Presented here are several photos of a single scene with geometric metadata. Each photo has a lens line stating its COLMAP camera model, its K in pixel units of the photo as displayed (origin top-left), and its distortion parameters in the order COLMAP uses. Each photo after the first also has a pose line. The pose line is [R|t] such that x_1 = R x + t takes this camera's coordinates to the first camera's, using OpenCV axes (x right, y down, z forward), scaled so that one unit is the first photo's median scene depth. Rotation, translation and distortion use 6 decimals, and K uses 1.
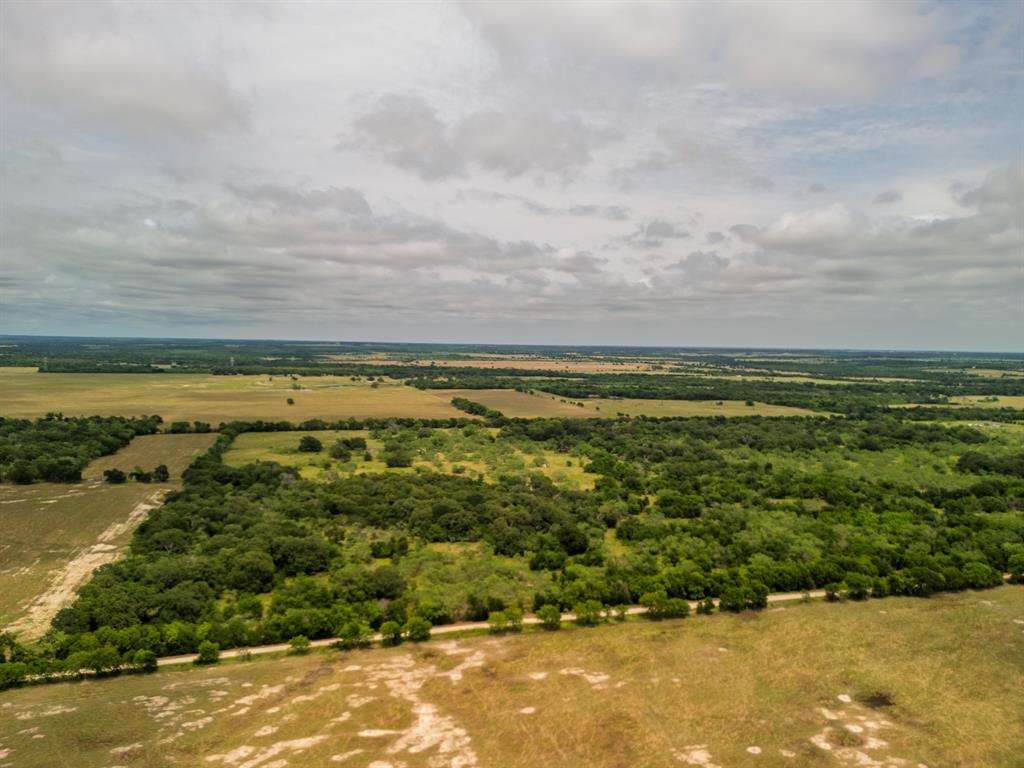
lens RADIAL K [[751.9, 0, 512.0], [0, 751.9, 384.0], [0, 0, 1]] dist [0.083344, -0.079566]
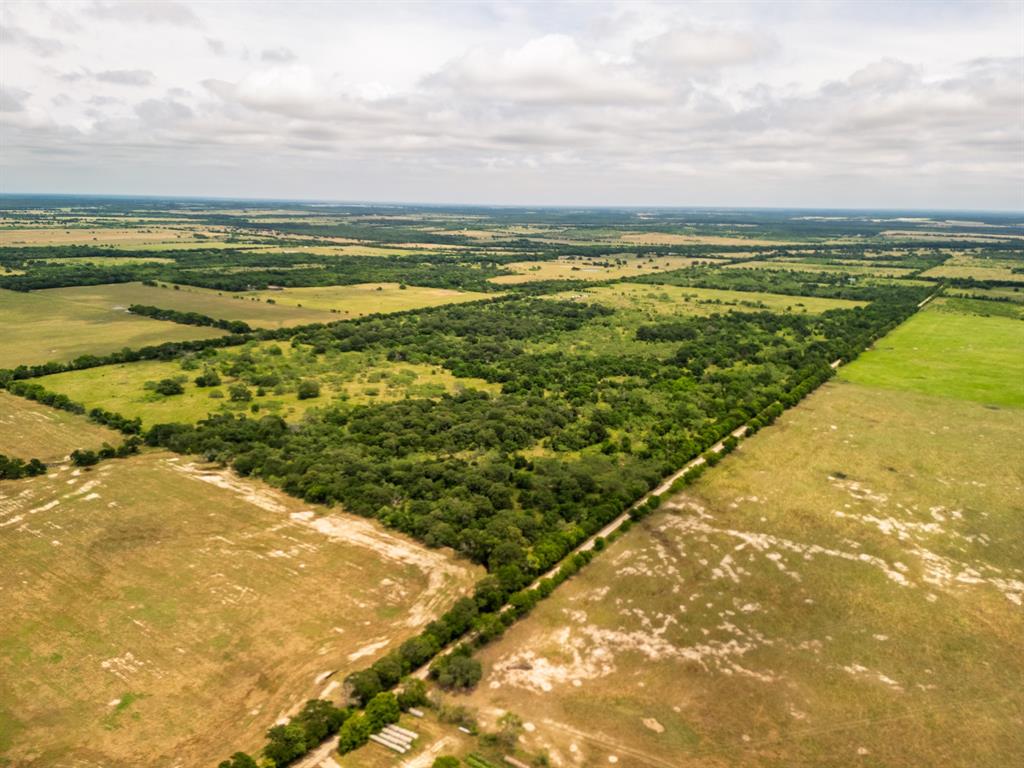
lens RADIAL K [[751.9, 0, 512.0], [0, 751.9, 384.0], [0, 0, 1]] dist [0.083344, -0.079566]
pose [[0.776359, -0.152963, 0.611449, -0.305018], [0.031103, 0.978221, 0.205224, -0.064988], [-0.629524, -0.140309, 0.764208, -0.012648]]
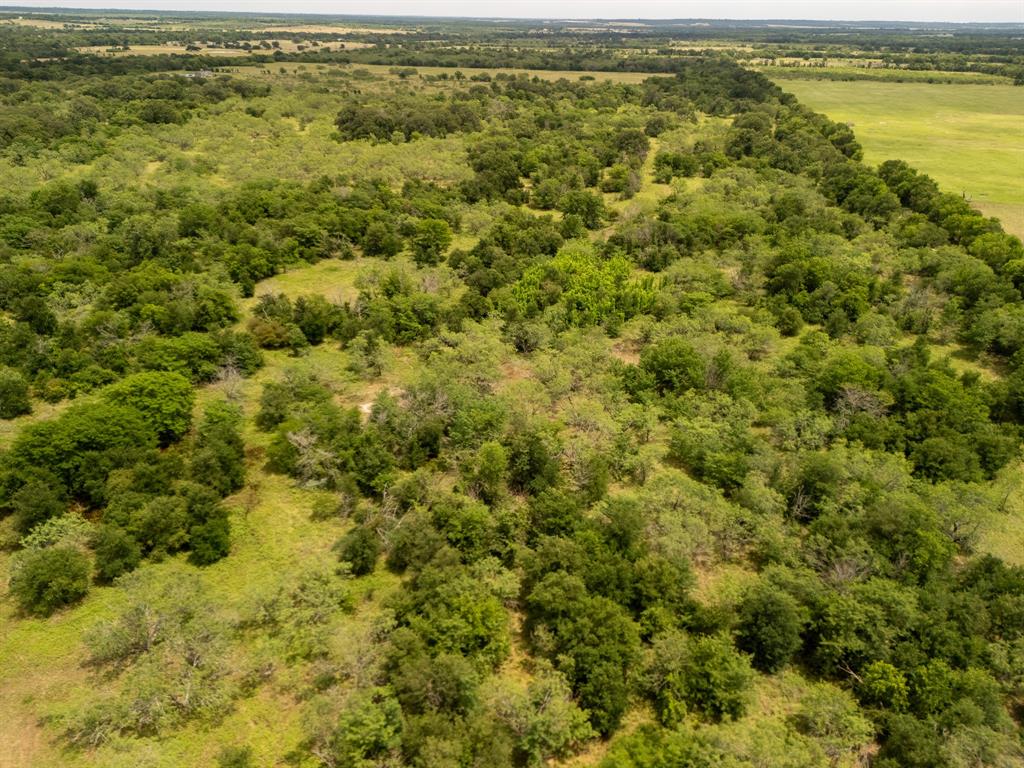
lens RADIAL K [[751.9, 0, 512.0], [0, 751.9, 384.0], [0, 0, 1]] dist [0.083344, -0.079566]
pose [[0.445793, -0.393256, 0.804126, 0.038571], [0.041087, 0.906371, 0.420481, 0.020787], [-0.894193, -0.154408, 0.420211, 0.316524]]
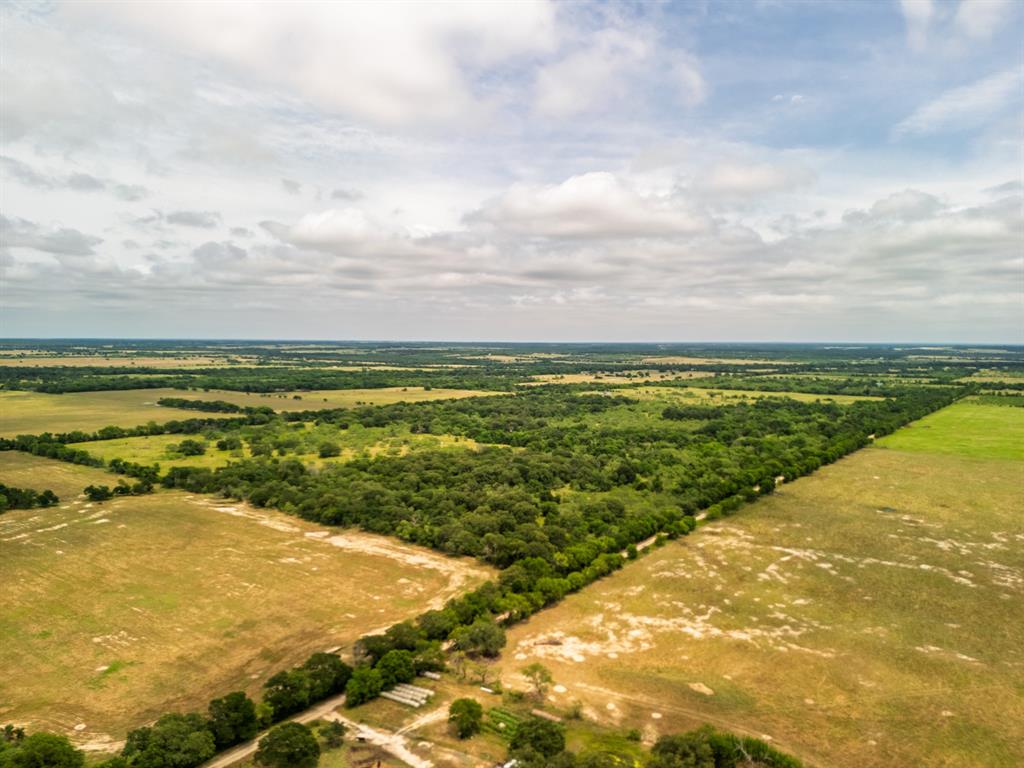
lens RADIAL K [[751.9, 0, 512.0], [0, 751.9, 384.0], [0, 0, 1]] dist [0.083344, -0.079566]
pose [[0.795055, -0.046596, 0.604745, -0.305416], [0.040027, 0.998902, 0.024343, -0.005072], [-0.605215, 0.004853, 0.796047, -0.009200]]
